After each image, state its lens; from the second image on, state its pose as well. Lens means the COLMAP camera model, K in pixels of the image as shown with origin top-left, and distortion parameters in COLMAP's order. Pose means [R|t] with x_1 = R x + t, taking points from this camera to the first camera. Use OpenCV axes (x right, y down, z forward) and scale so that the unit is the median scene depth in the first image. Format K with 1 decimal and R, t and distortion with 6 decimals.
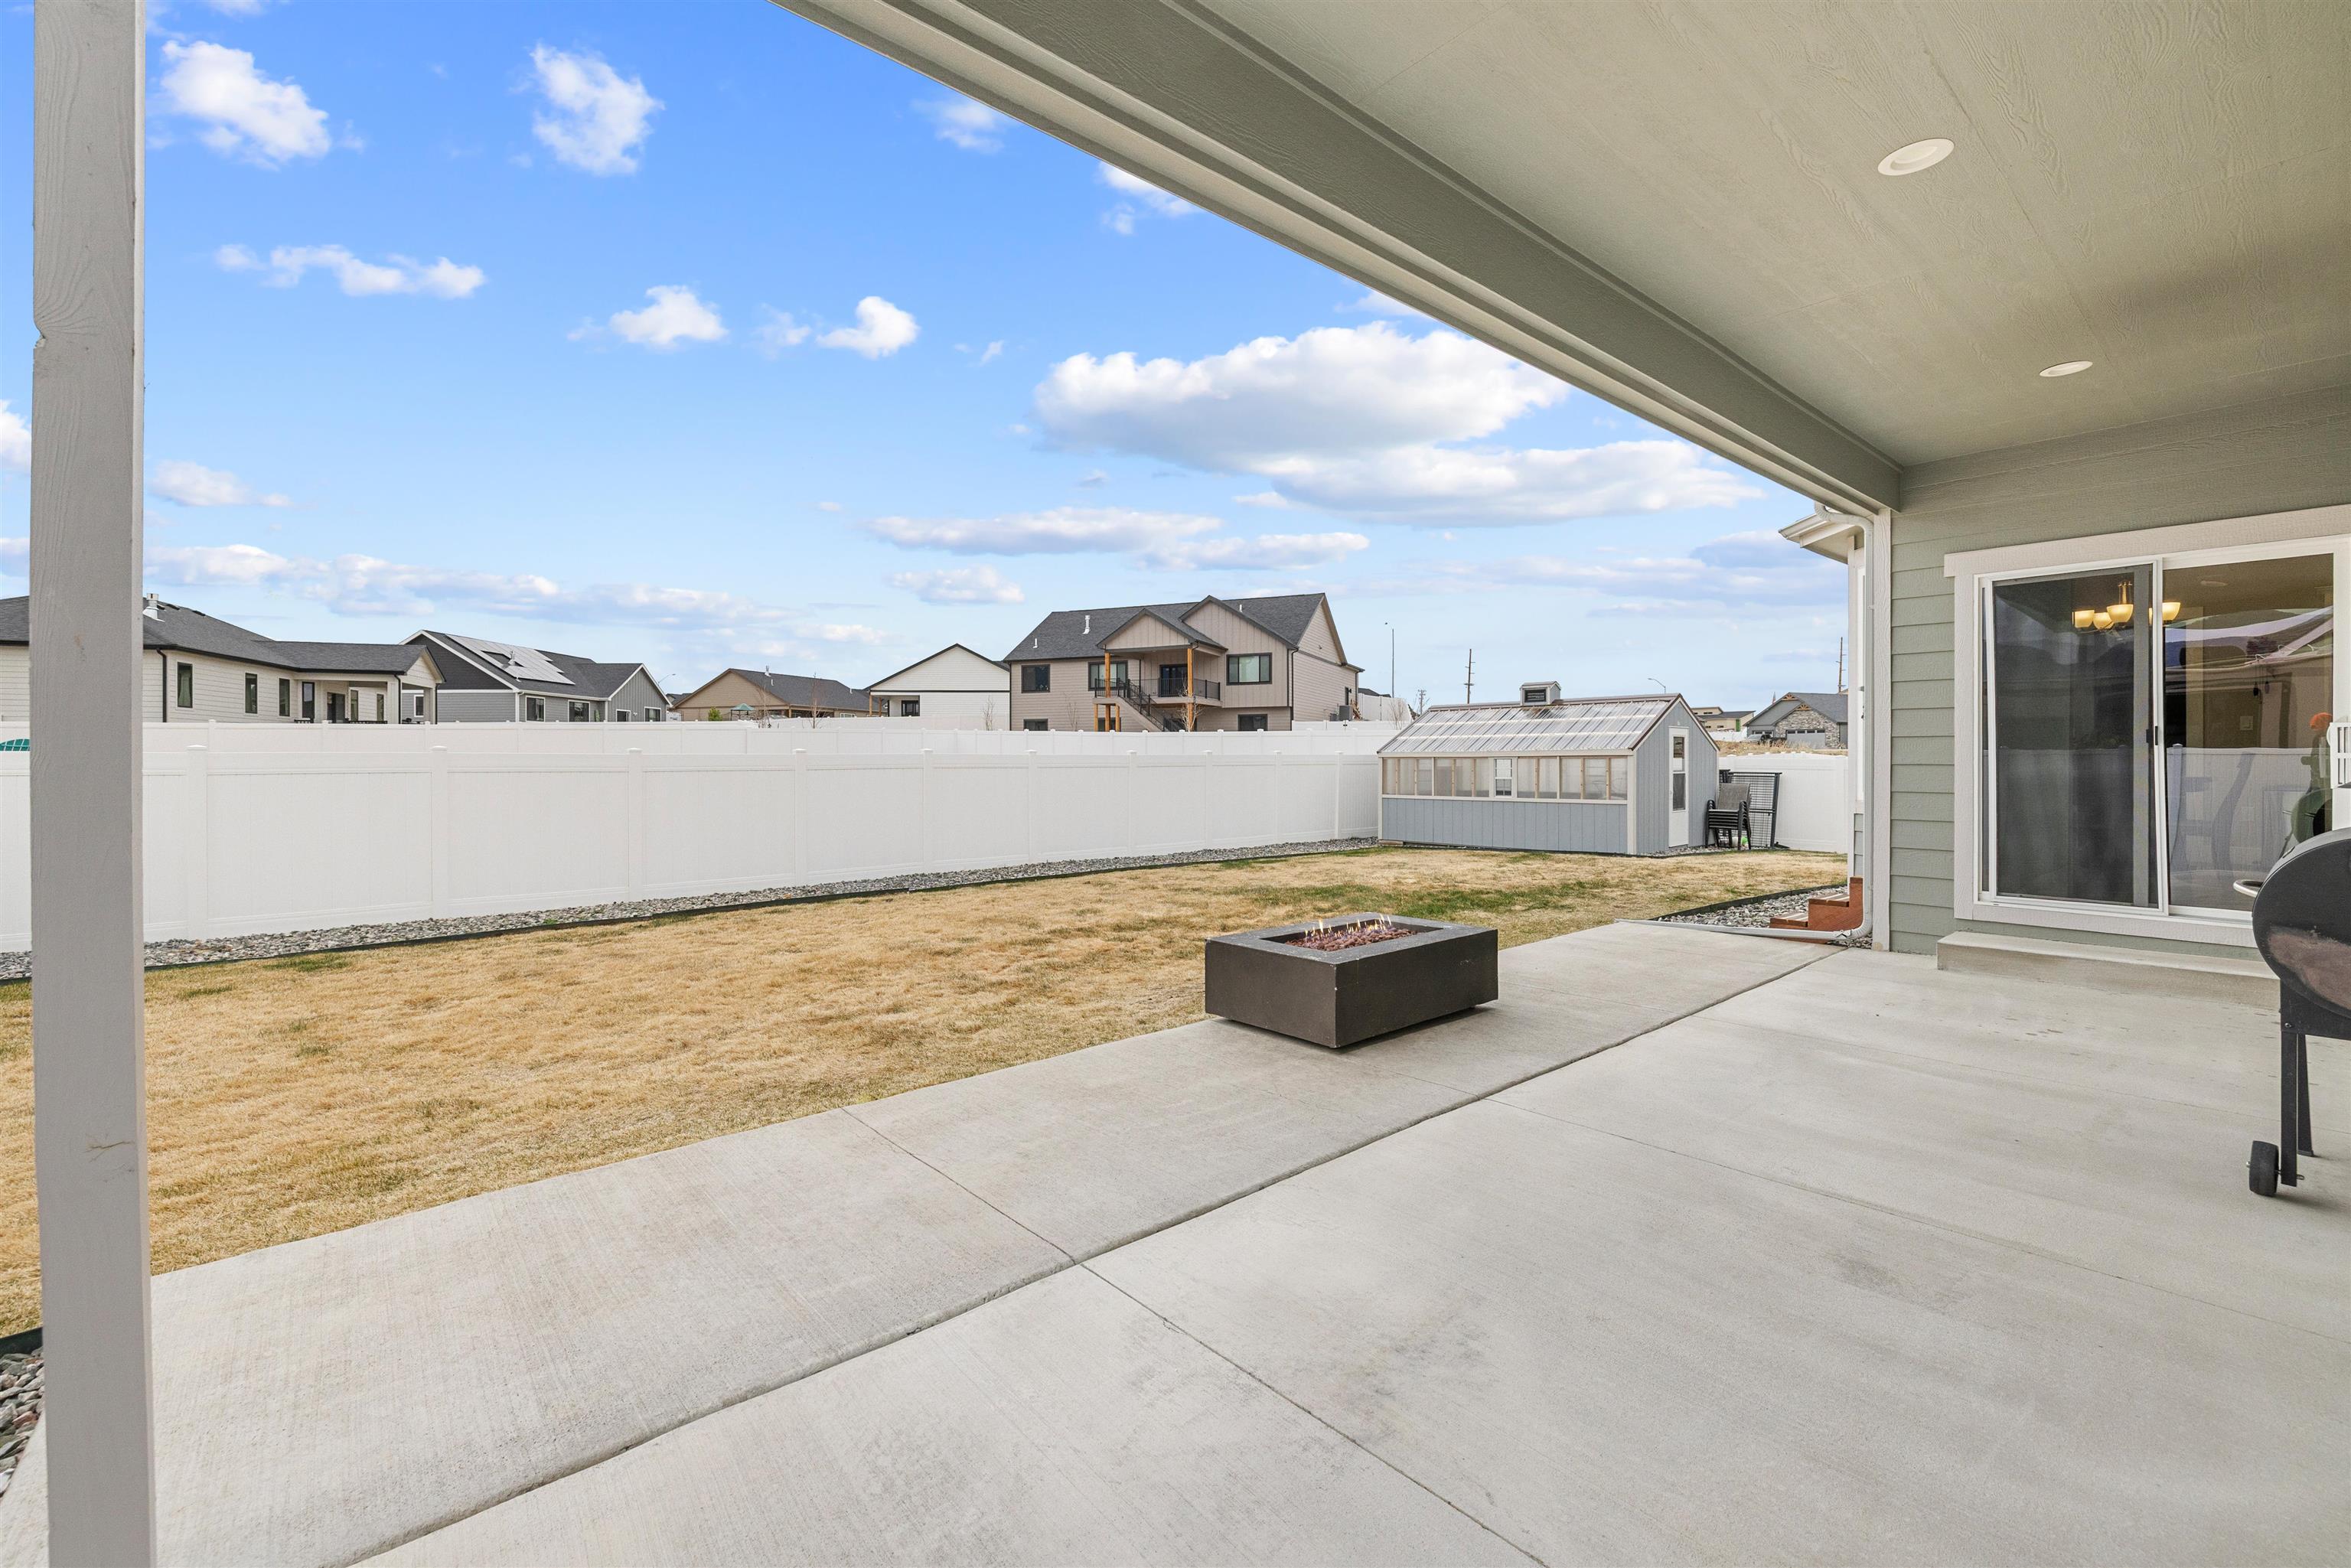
lens RADIAL K [[990.1, 0, 1194.1], [0, 990.1, 764.4], [0, 0, 1]] dist [0.000494, 0.000003]
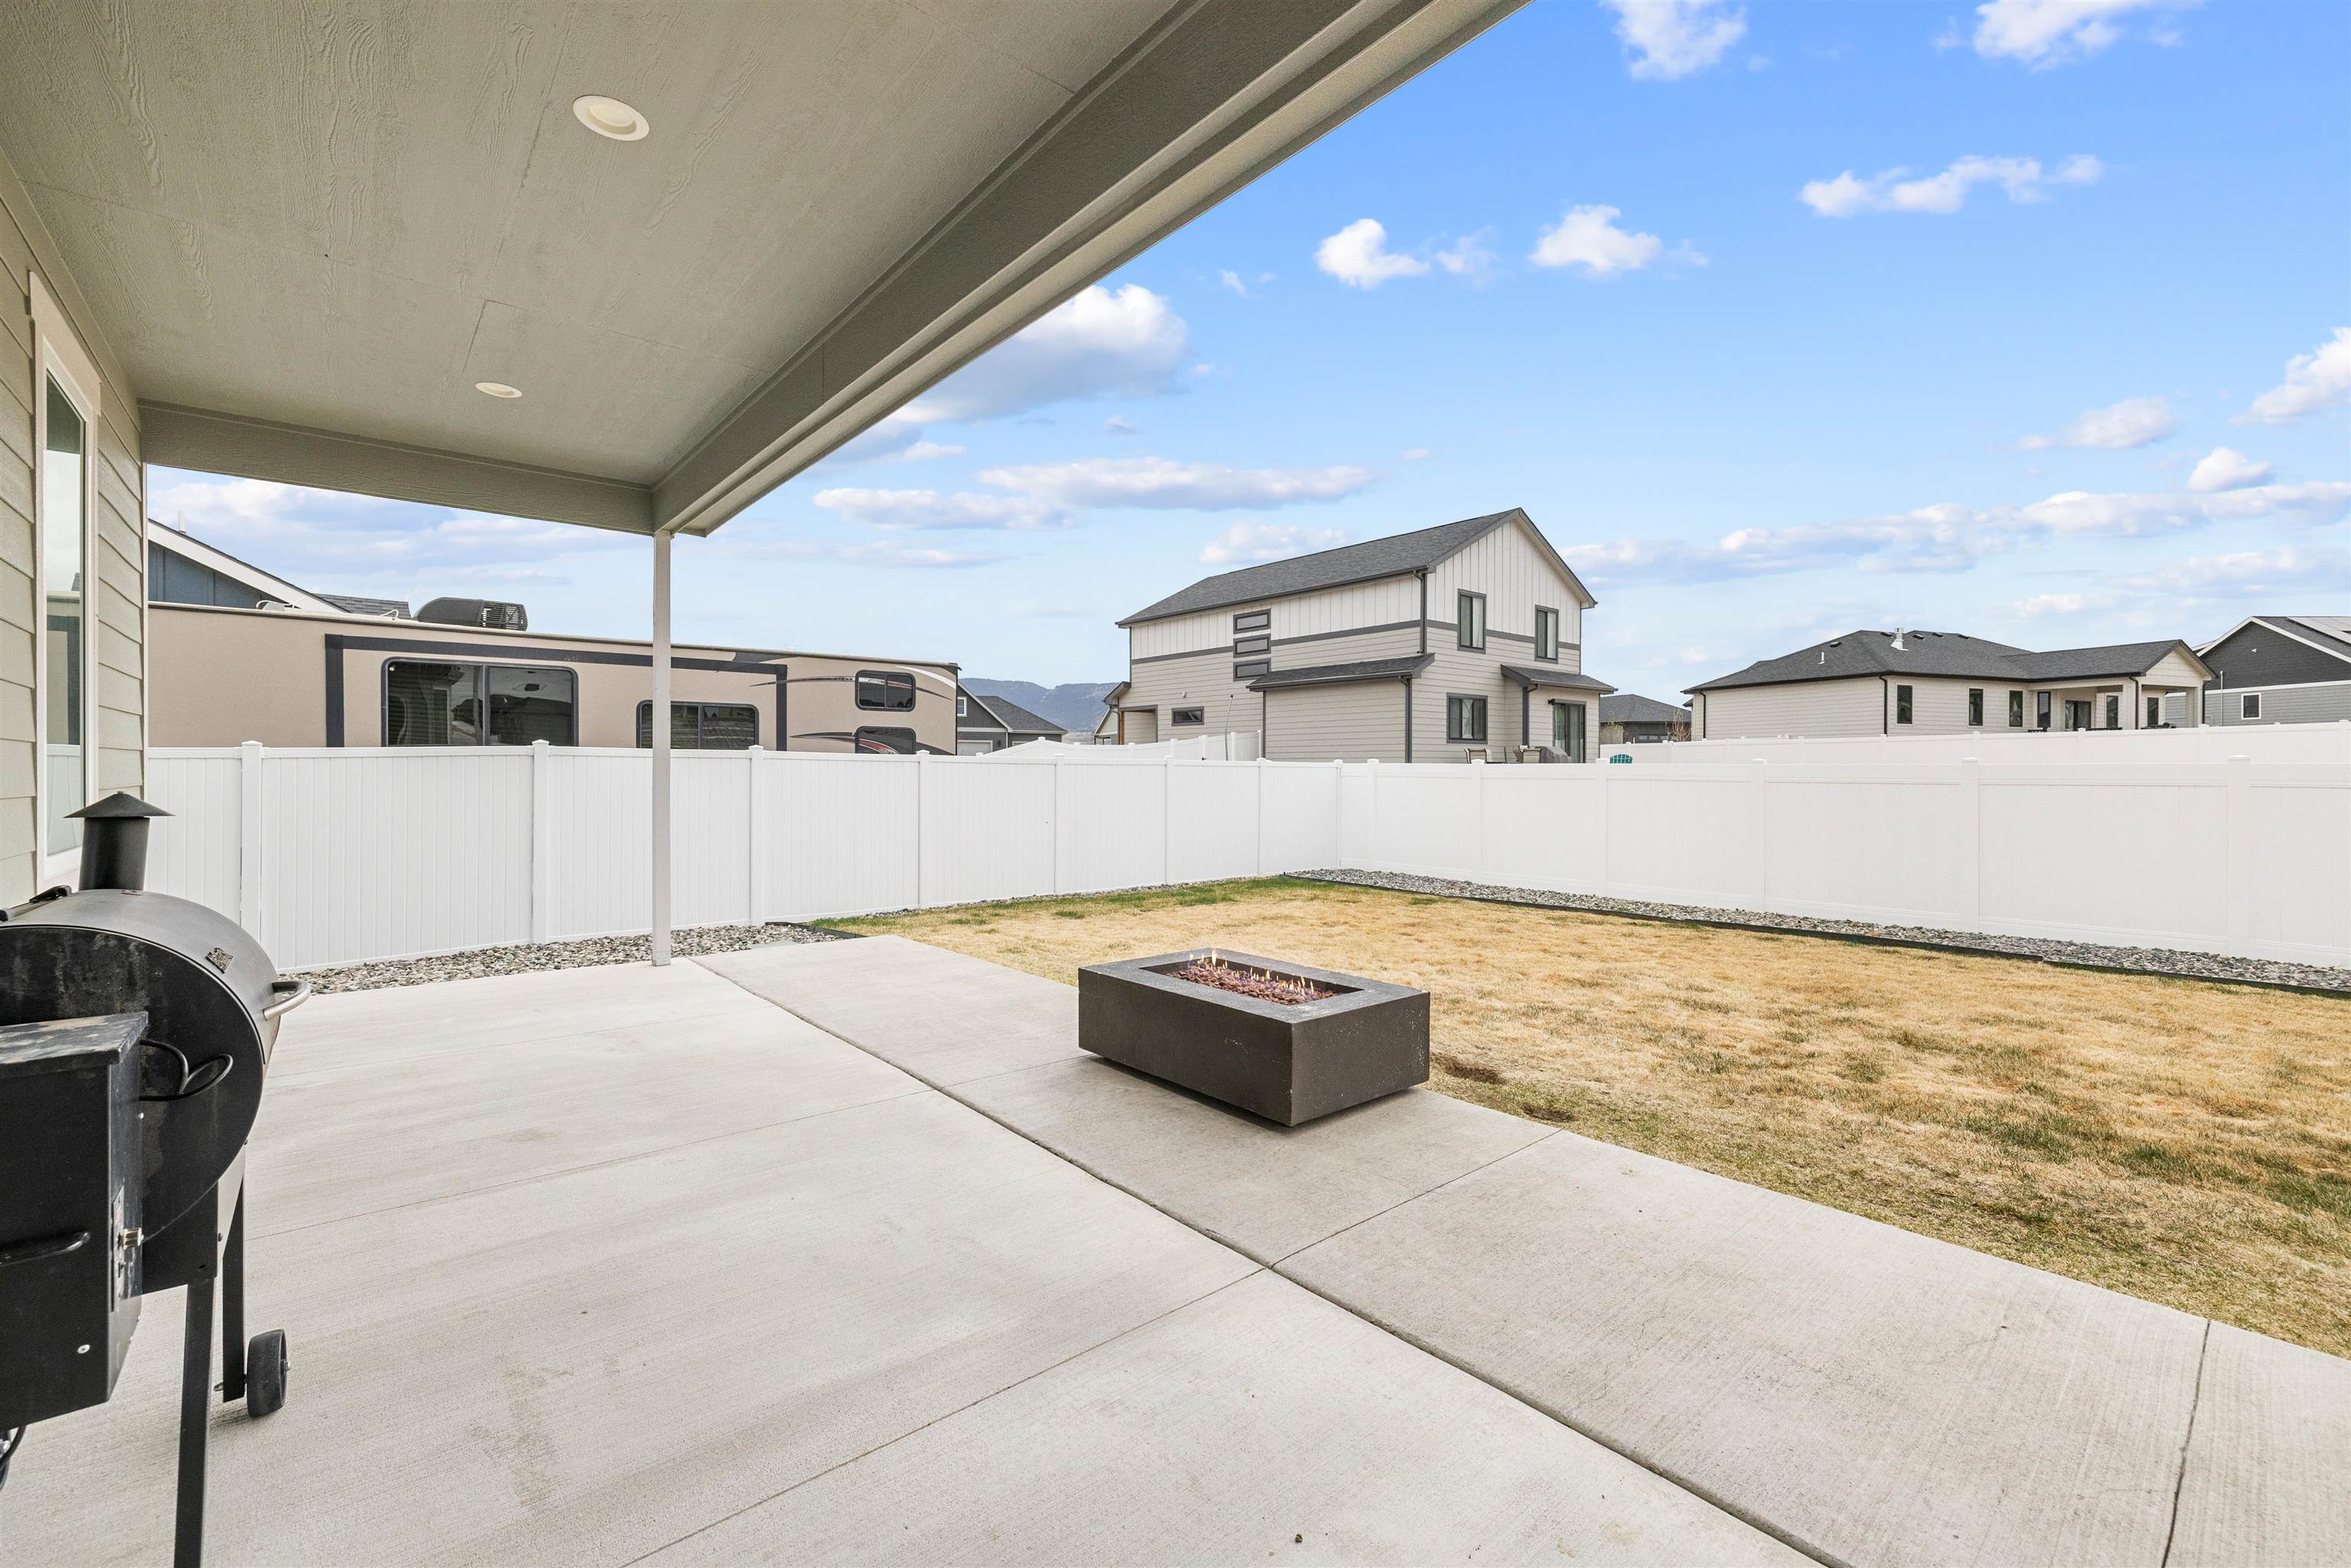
lens RADIAL K [[990.1, 0, 1169.2], [0, 990.1, 776.8], [0, 0, 1]] dist [0.000494, 0.000003]
pose [[-0.018251, 0.011052, -0.999772, 0.145207], [-0.006934, 0.999913, 0.011180, -0.001648], [0.999809, 0.007137, -0.018173, 0.135955]]
